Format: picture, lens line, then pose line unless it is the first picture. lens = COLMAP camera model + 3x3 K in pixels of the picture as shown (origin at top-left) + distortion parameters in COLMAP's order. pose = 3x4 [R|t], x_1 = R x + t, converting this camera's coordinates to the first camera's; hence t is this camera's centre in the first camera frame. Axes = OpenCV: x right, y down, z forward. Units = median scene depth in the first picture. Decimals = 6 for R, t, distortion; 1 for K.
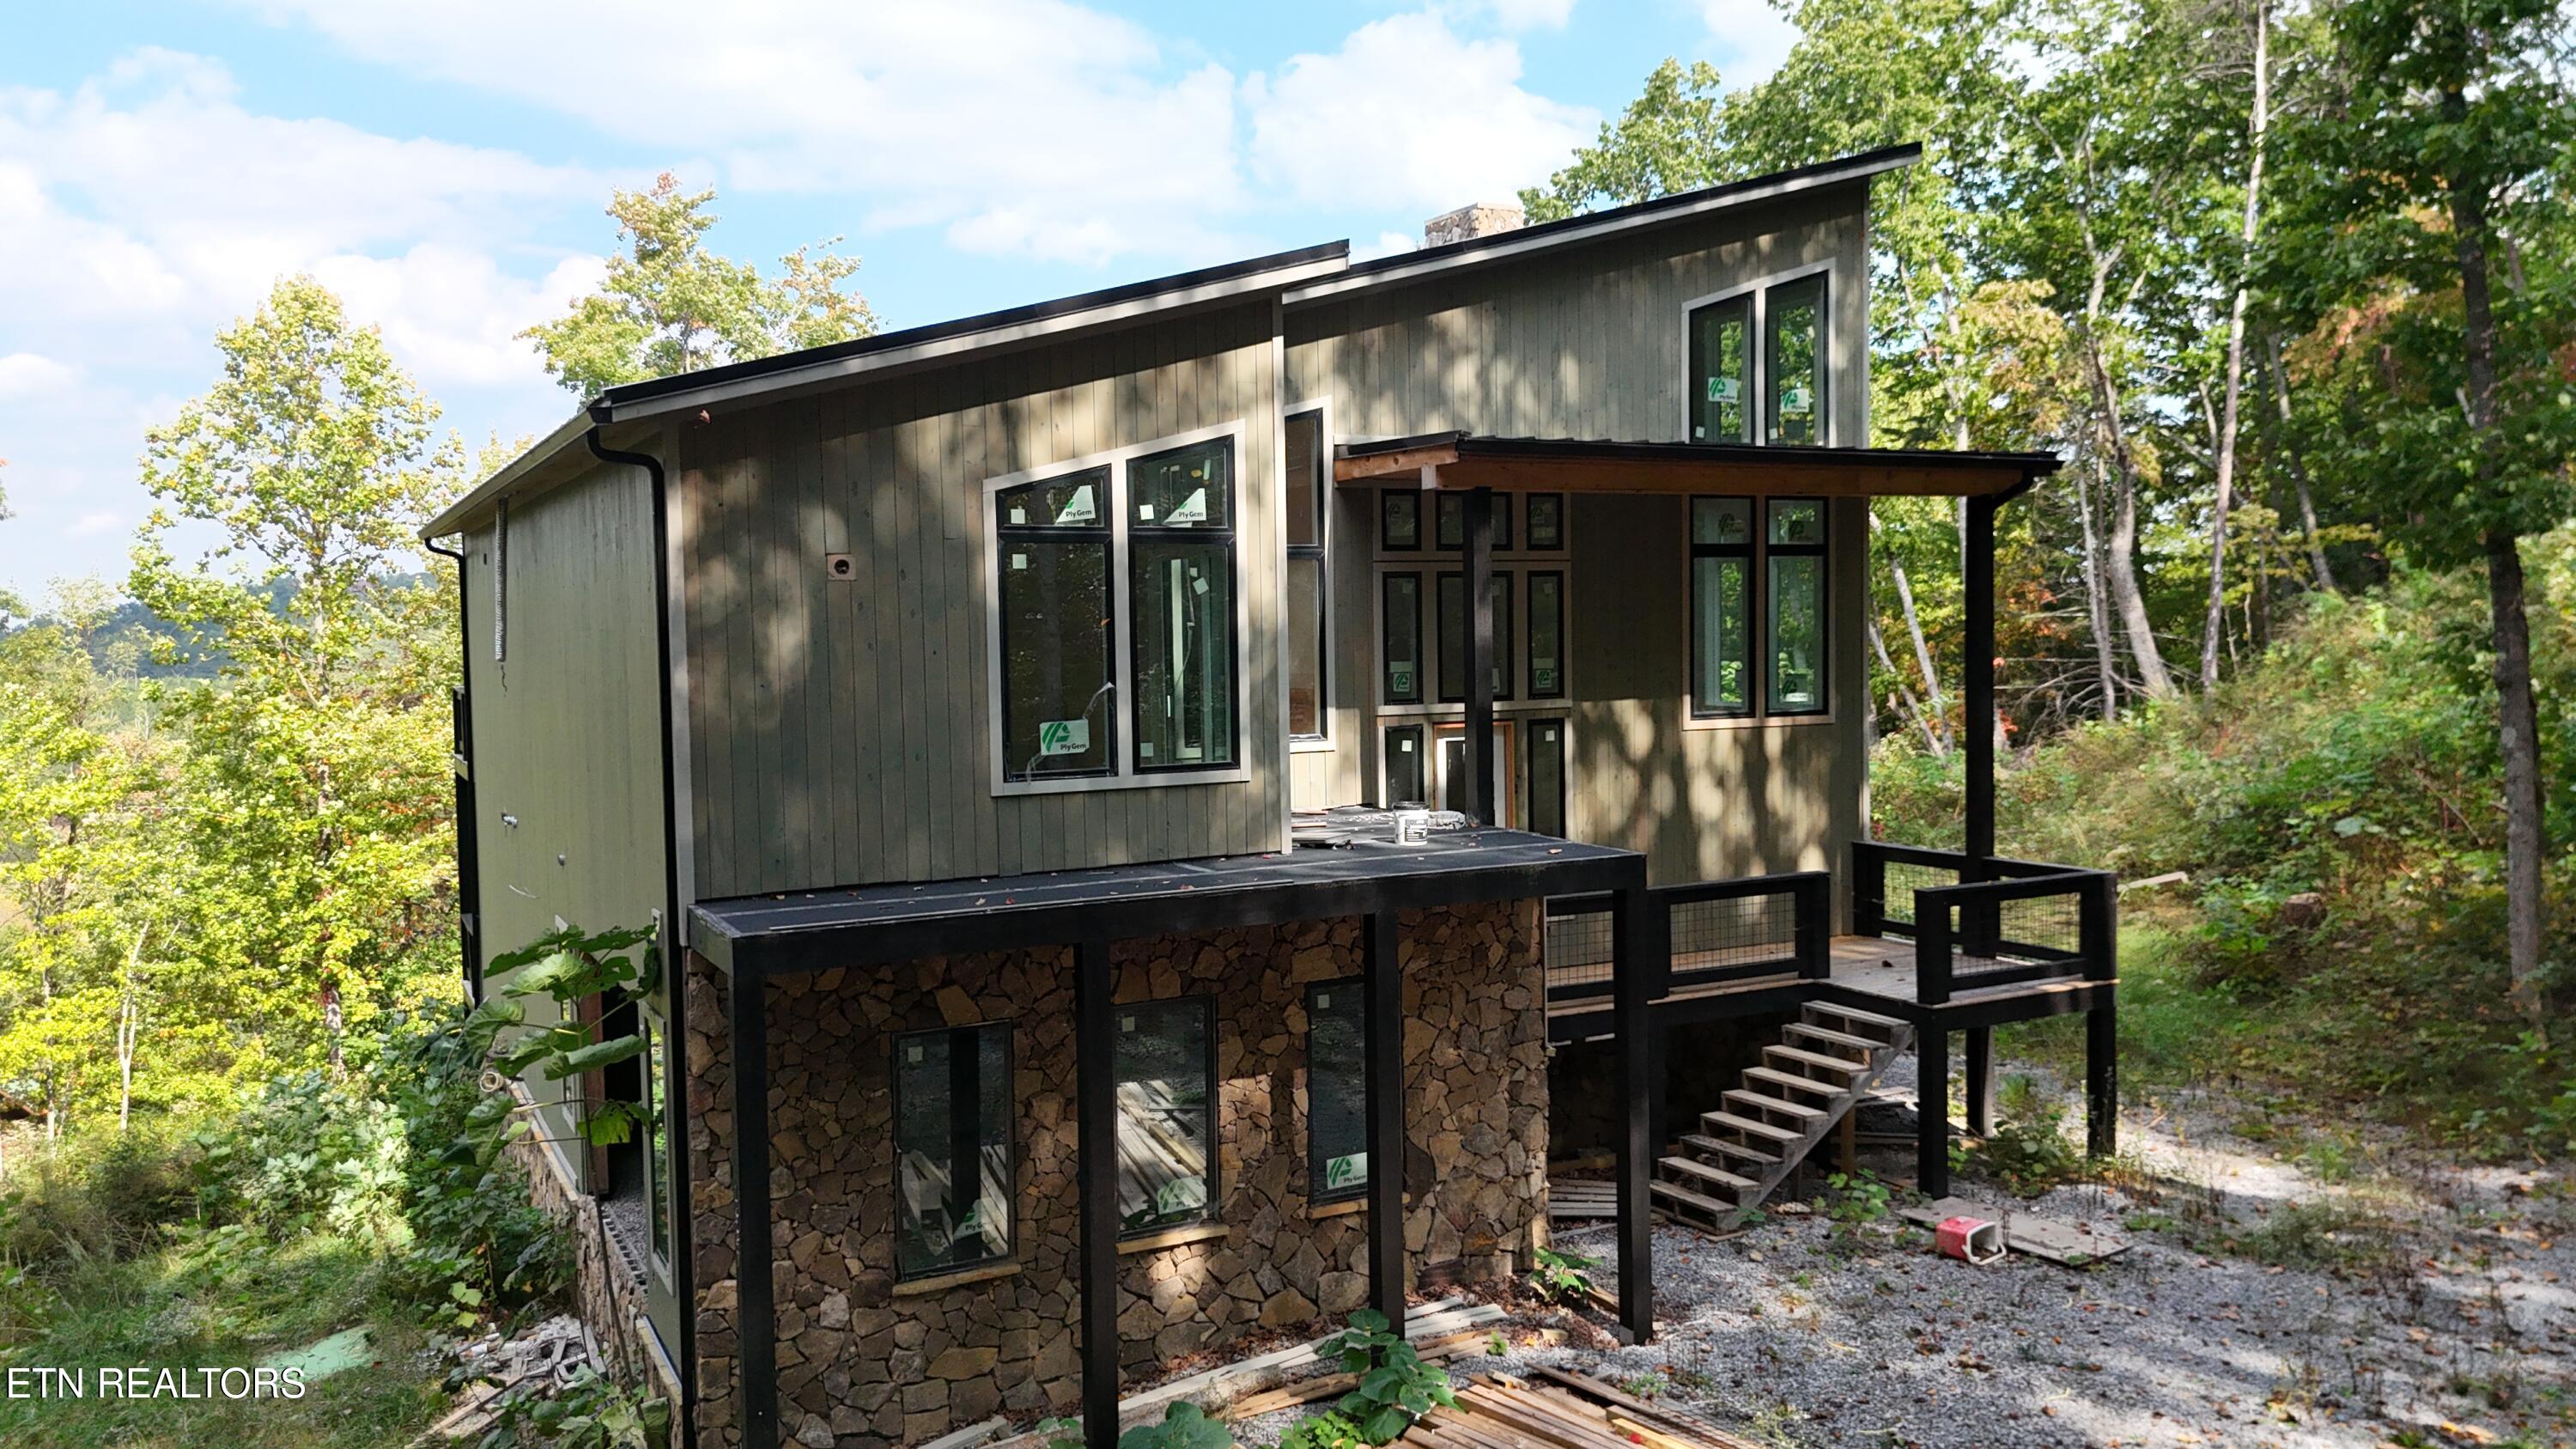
lens RADIAL K [[1908.3, 0, 1288.0], [0, 1908.3, 724.5], [0, 0, 1]] dist [0.122281, -0.137257]
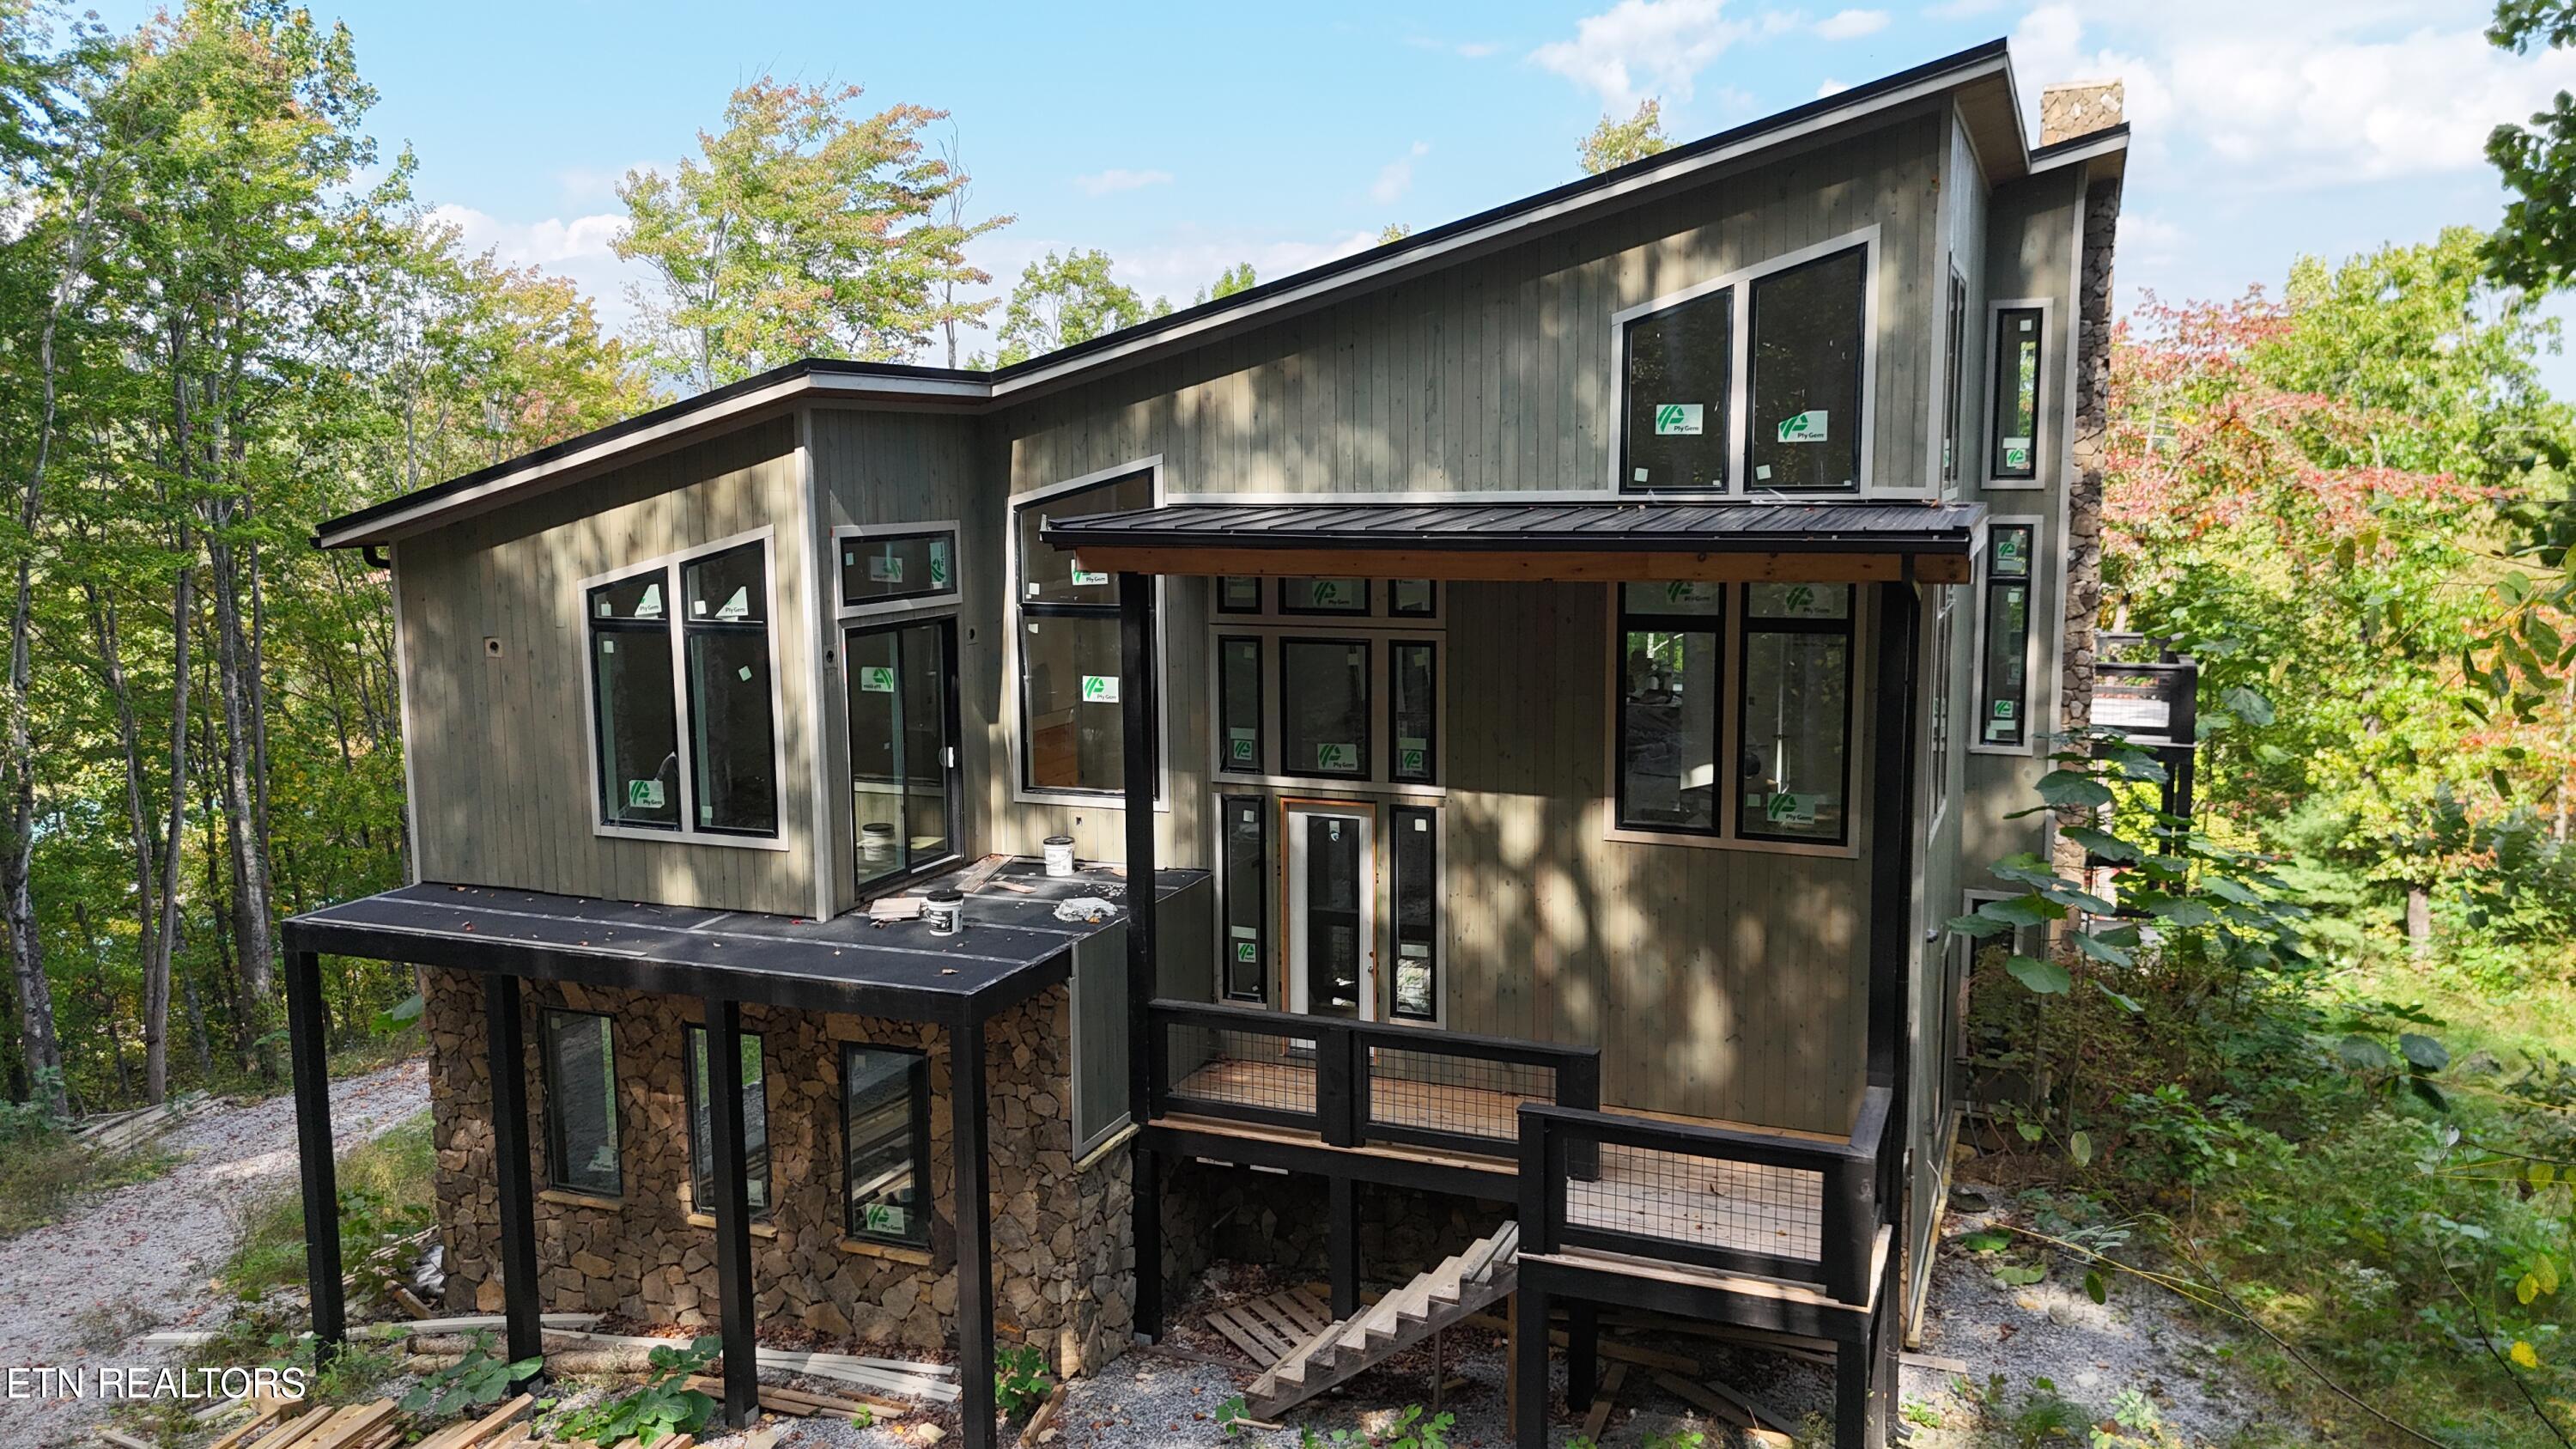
lens RADIAL K [[1908.3, 0, 1288.0], [0, 1908.3, 724.5], [0, 0, 1]] dist [0.122281, -0.137257]
pose [[0.641677, 0.118538, -0.757760, 1.009539], [-0.042645, 0.991970, 0.119063, -0.189559], [0.765789, -0.044085, 0.641580, 0.515602]]
